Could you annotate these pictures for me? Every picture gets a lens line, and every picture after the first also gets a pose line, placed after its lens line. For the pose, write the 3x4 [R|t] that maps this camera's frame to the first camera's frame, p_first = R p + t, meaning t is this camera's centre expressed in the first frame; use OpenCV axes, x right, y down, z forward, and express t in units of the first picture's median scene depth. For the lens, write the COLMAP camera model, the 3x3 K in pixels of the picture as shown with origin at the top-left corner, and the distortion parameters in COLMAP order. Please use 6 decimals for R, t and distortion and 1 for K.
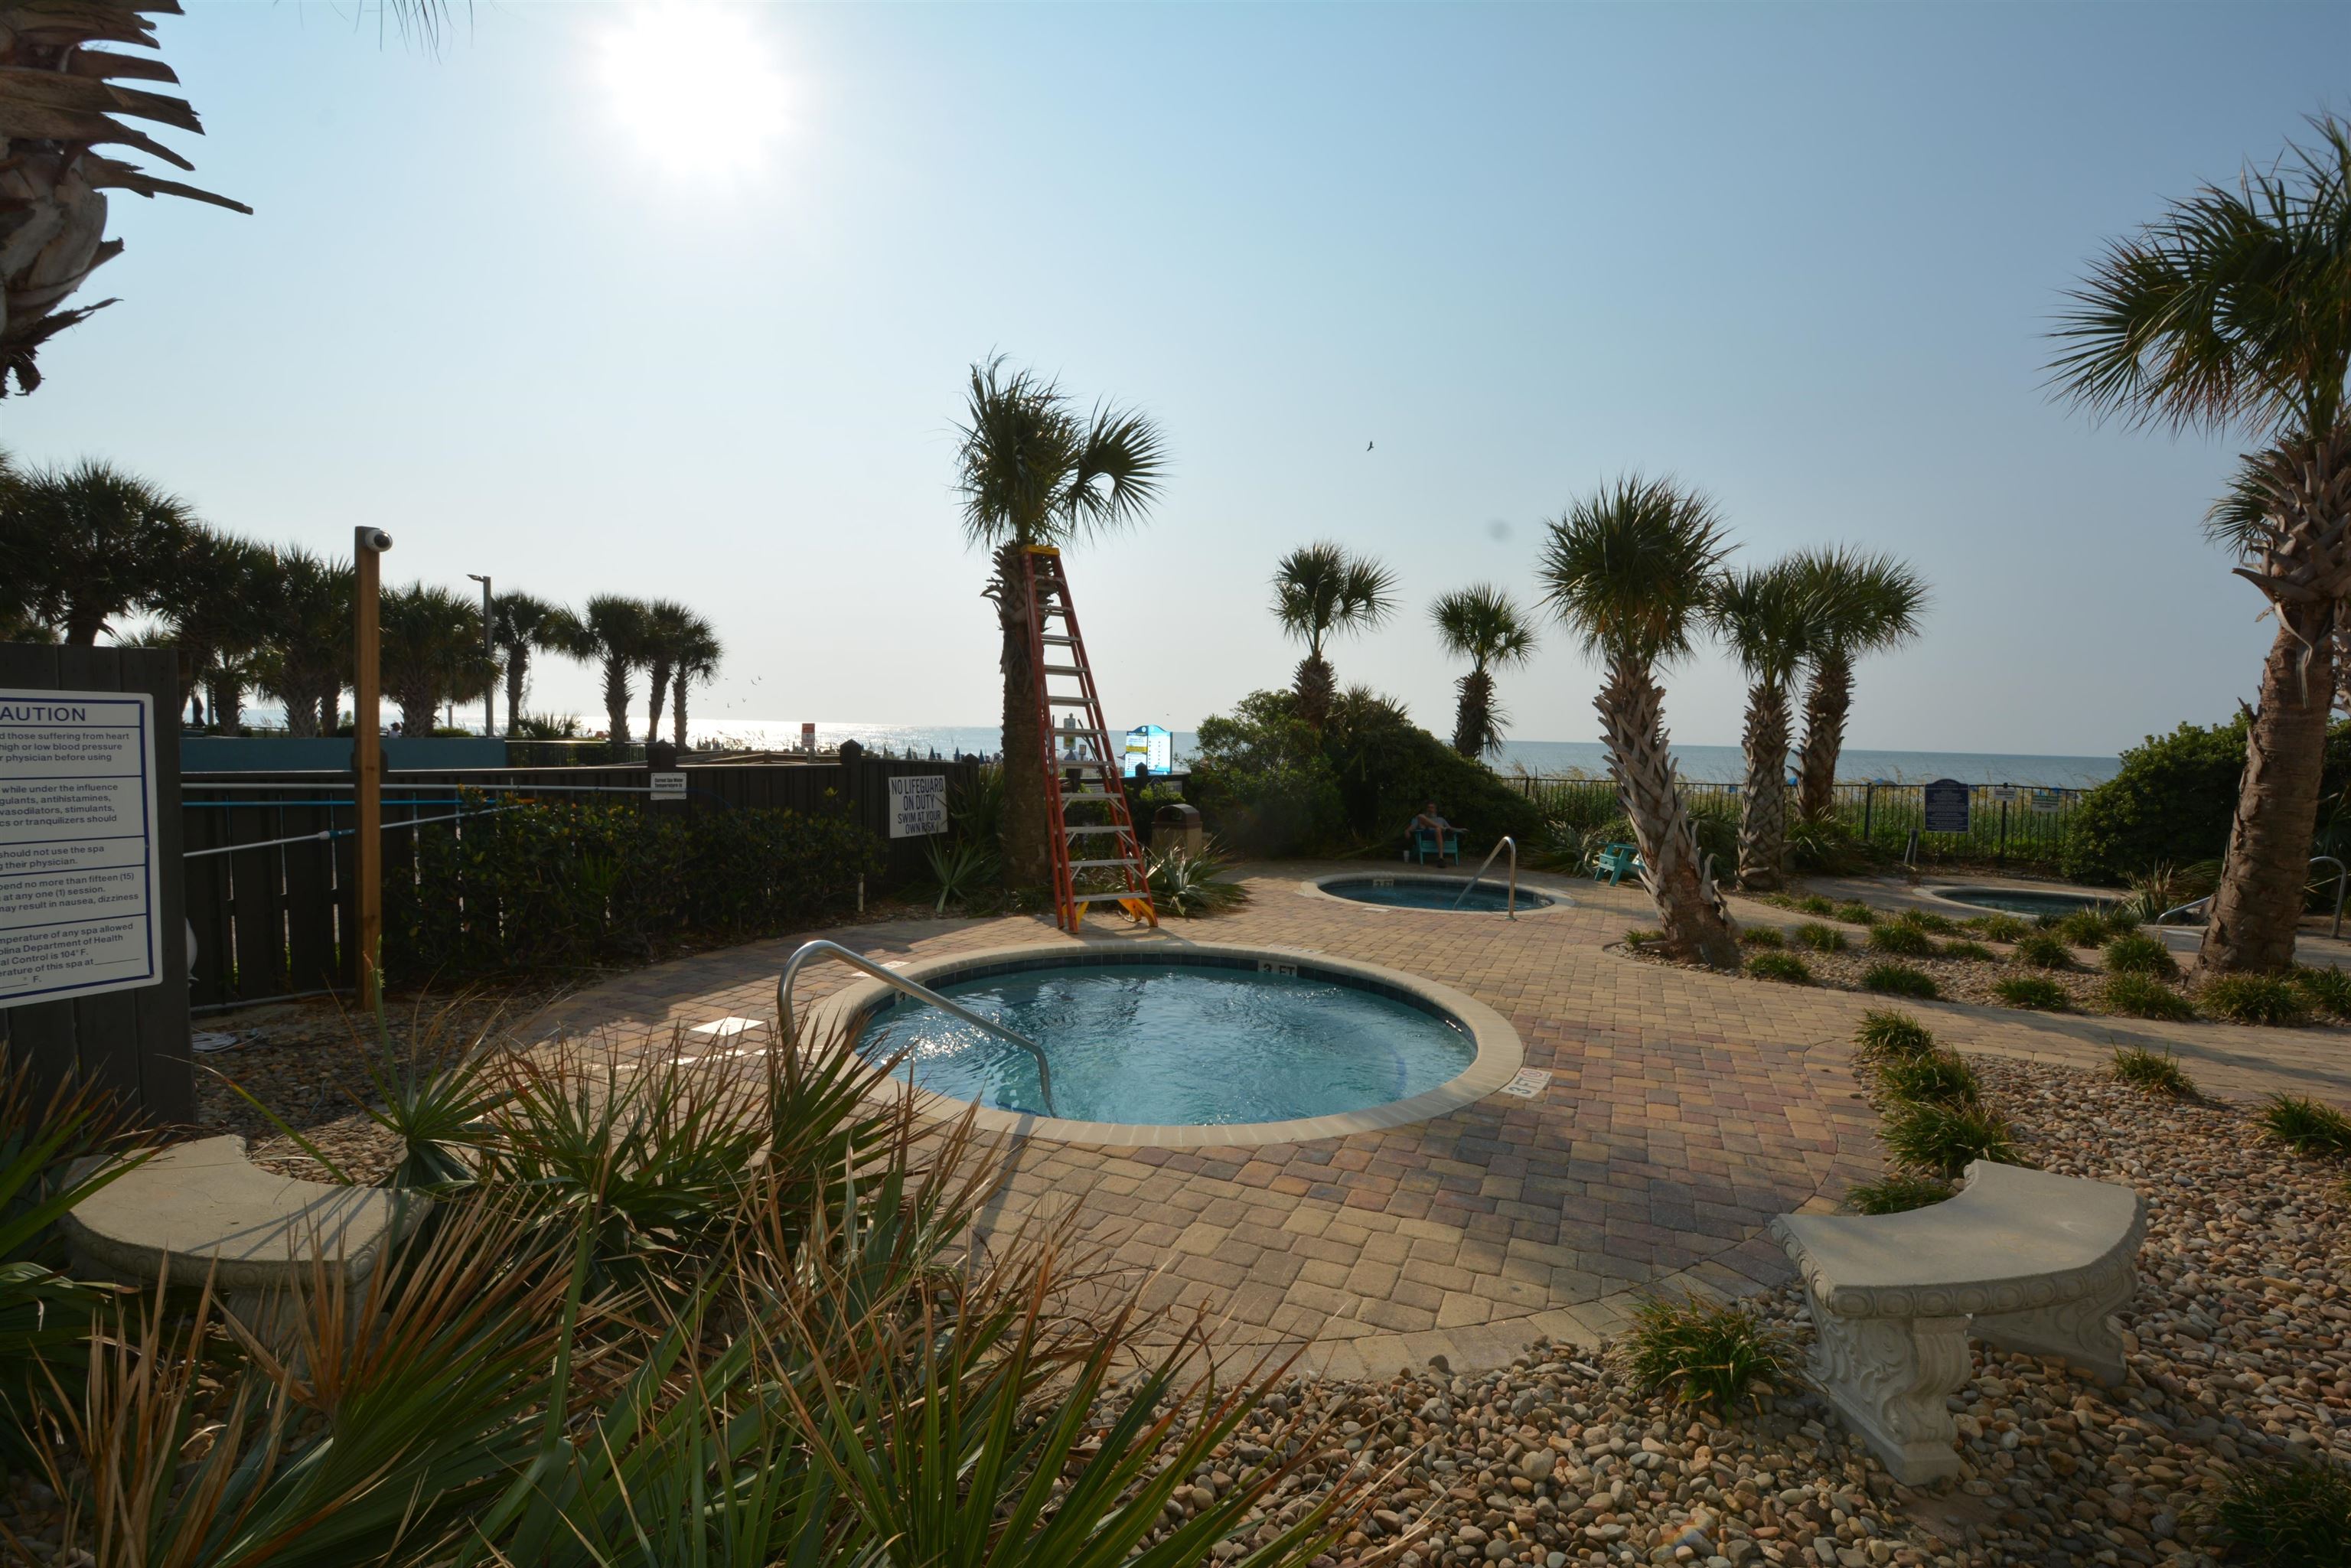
lens RADIAL K [[1029.2, 0, 1170.8], [0, 1029.2, 795.8], [0, 0, 1]] dist [0.013770, -0.019356]
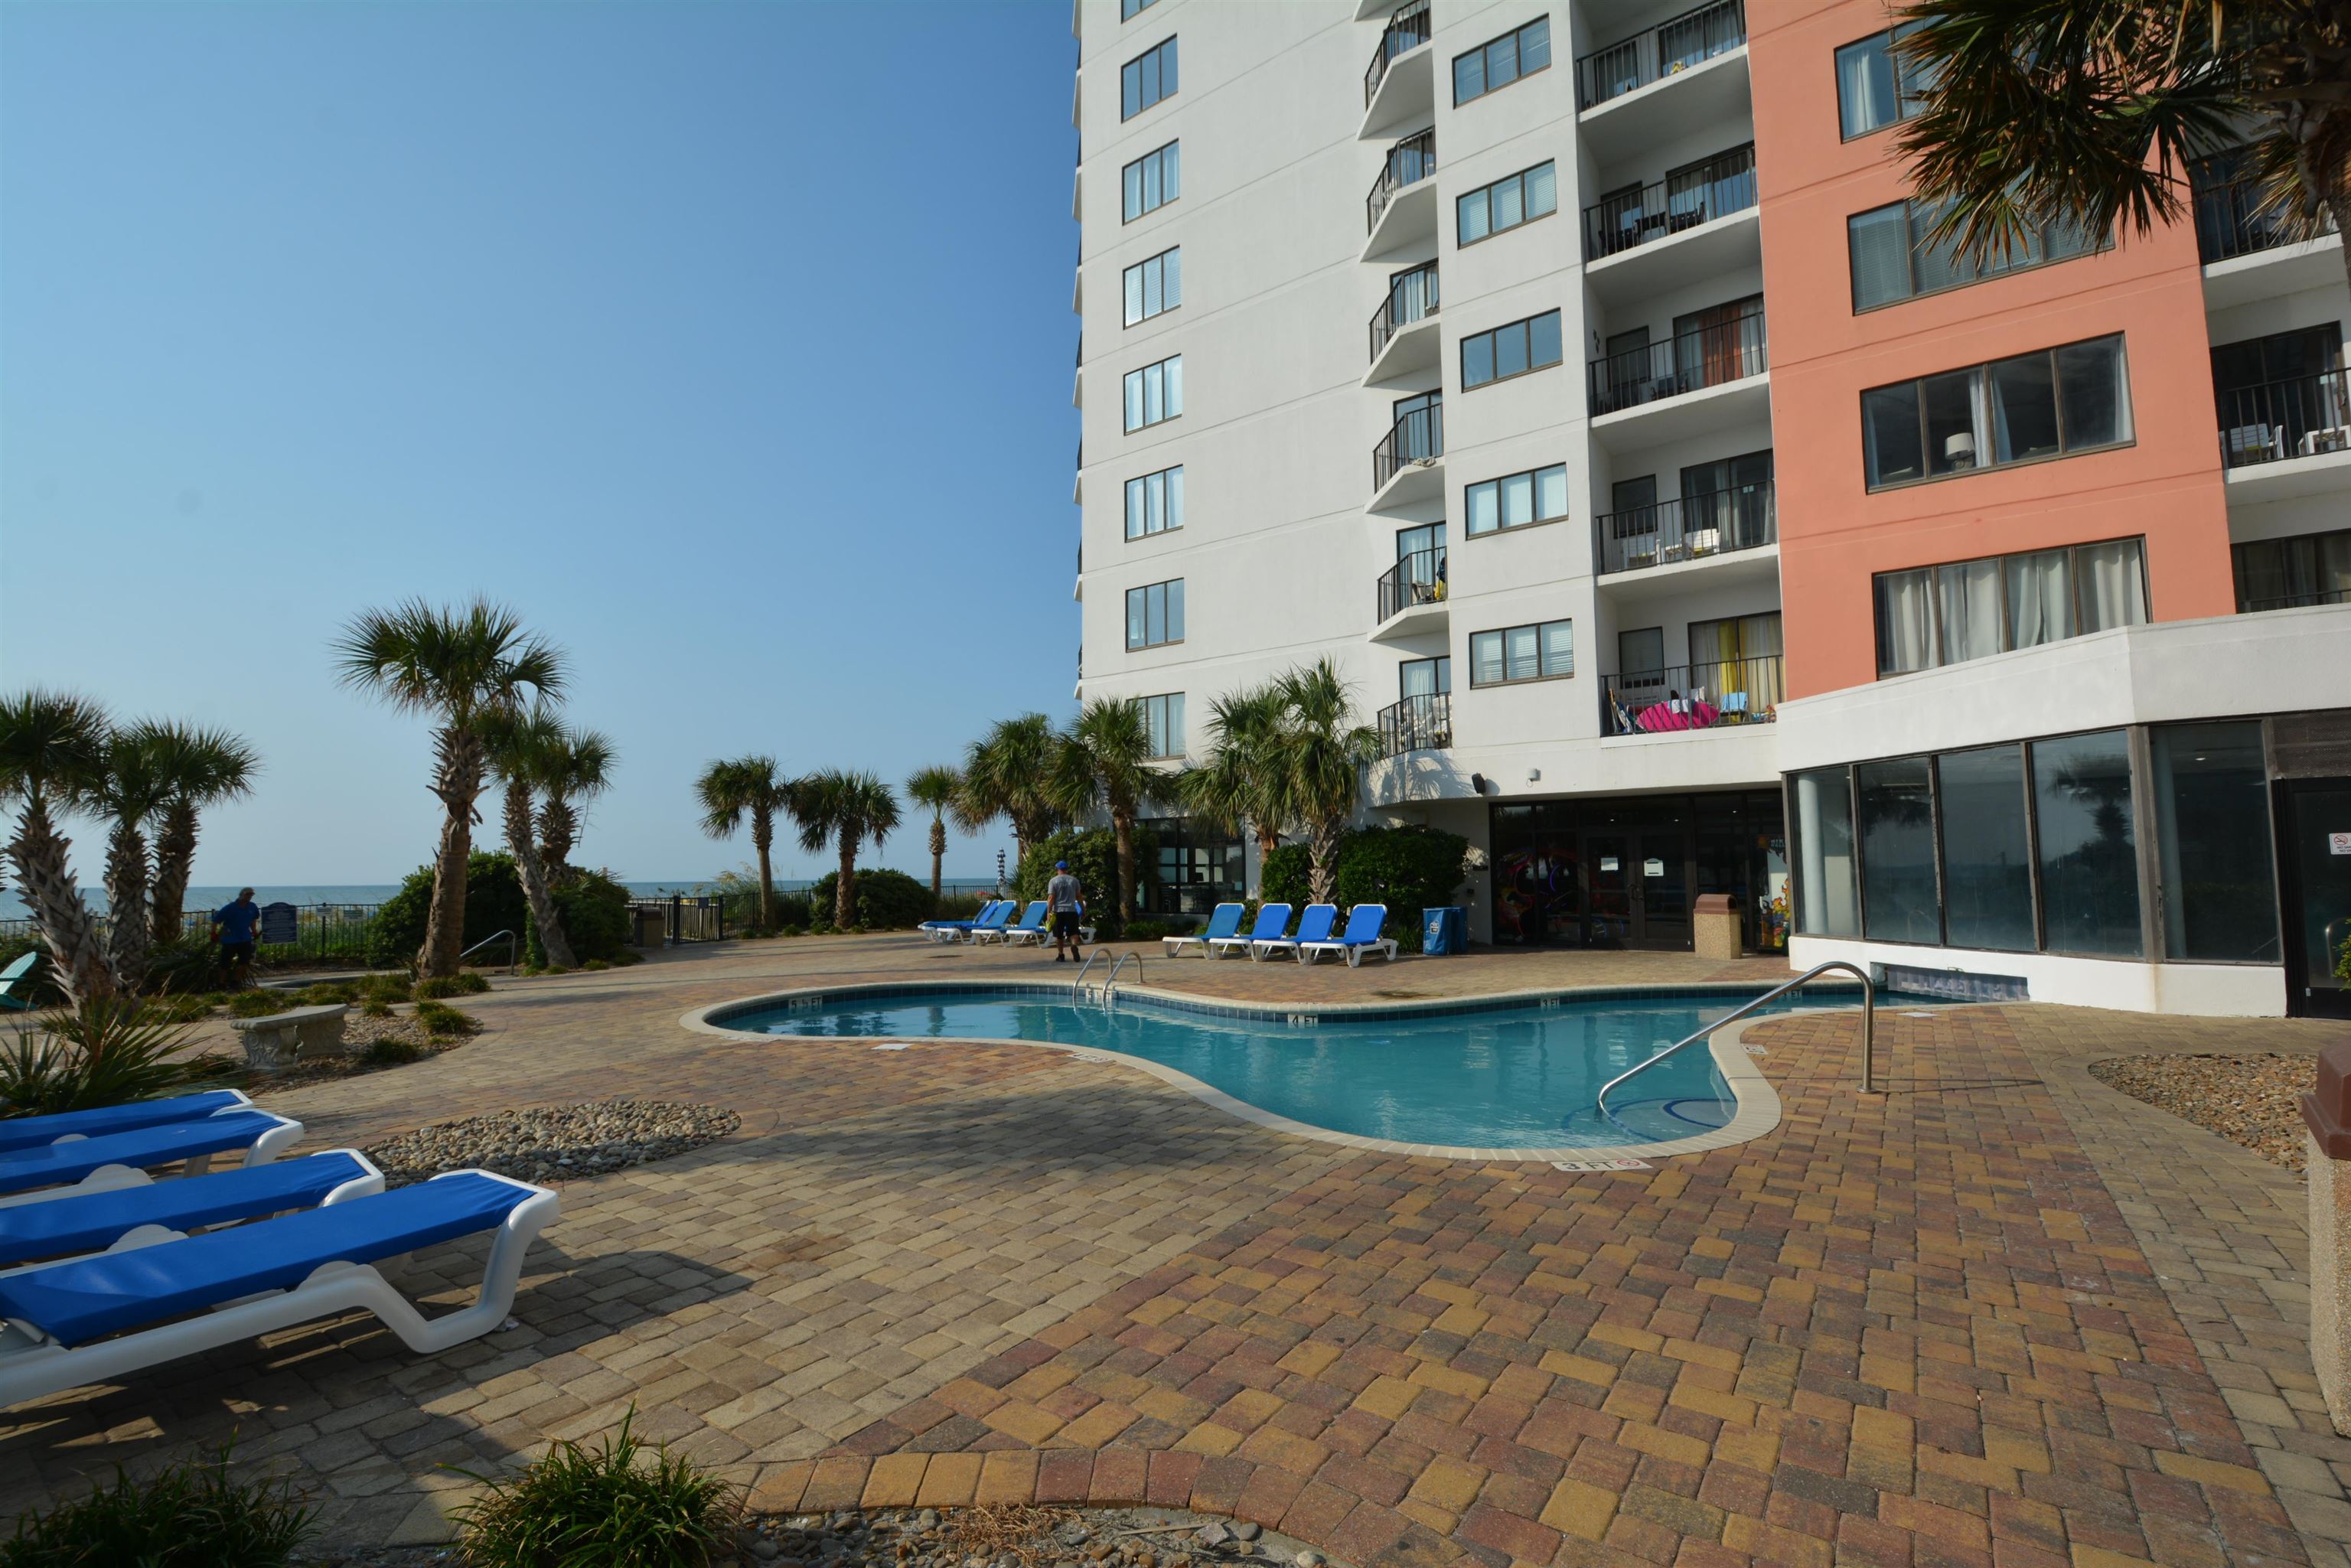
lens RADIAL K [[1029.2, 0, 1170.8], [0, 1029.2, 795.8], [0, 0, 1]] dist [0.013770, -0.019356]
pose [[0.208955, 0.045574, 0.976863, -0.356483], [0.078567, 0.994902, -0.063222, 0.025798], [-0.974764, 0.089960, 0.204309, -0.466650]]
